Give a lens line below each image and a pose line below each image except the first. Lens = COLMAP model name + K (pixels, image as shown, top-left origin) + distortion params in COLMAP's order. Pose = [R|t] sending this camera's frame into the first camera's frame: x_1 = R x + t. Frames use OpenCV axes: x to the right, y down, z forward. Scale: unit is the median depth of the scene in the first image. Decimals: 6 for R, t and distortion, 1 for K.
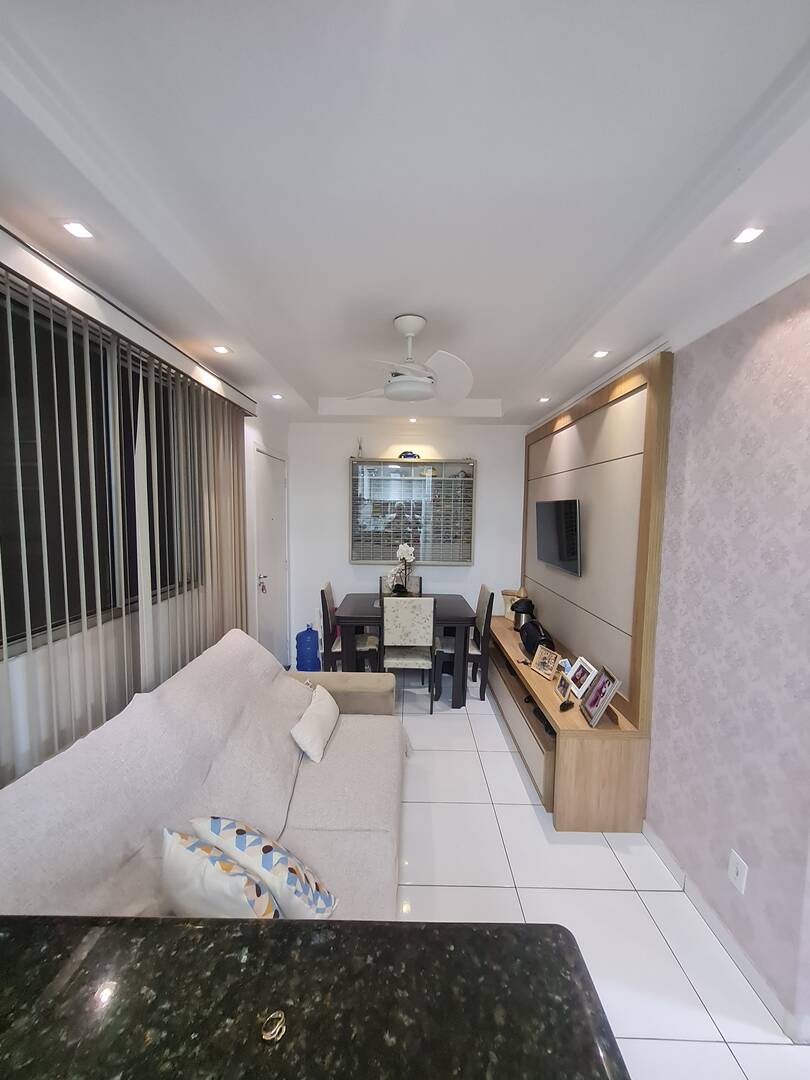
lens RADIAL K [[425.4, 0, 406.5], [0, 425.4, 543.7], [0, 0, 1]] dist [0.000510, -0.000035]
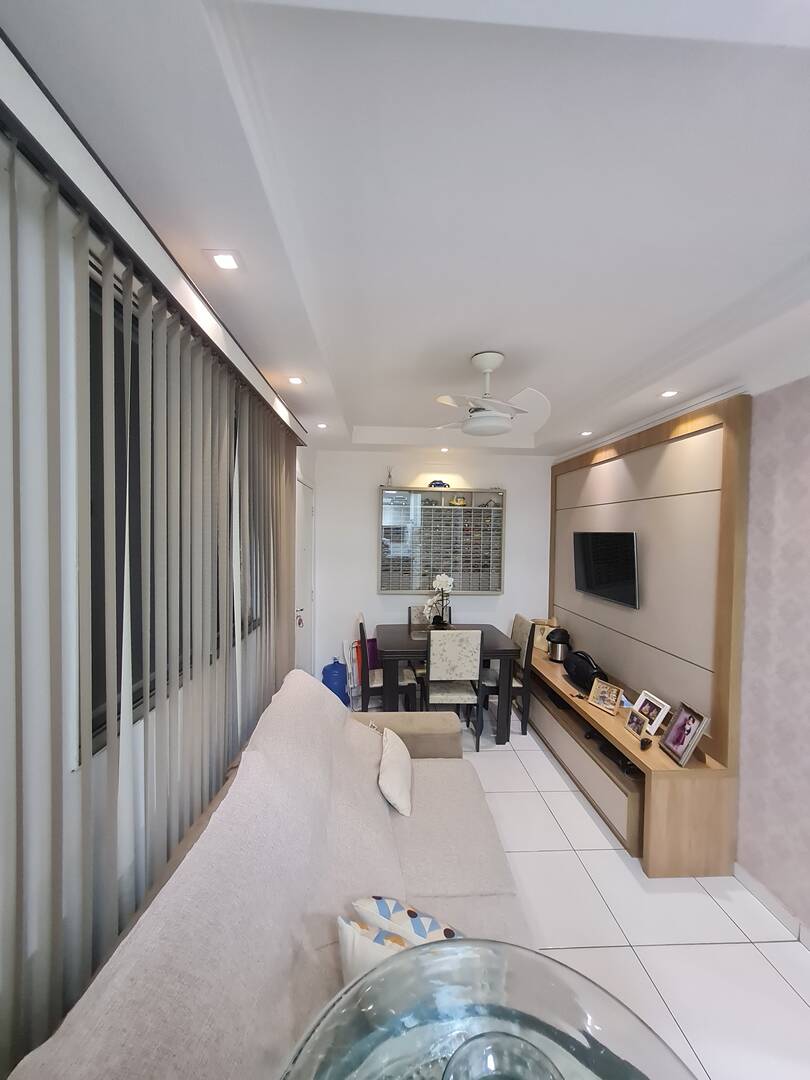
lens RADIAL K [[425.4, 0, 406.5], [0, 425.4, 543.7], [0, 0, 1]] dist [0.000510, -0.000035]
pose [[0.997985, 0.000812, 0.063451, -0.191184], [0.002468, 0.998665, -0.051605, -0.024920], [-0.063408, 0.051658, 0.996650, 0.025439]]
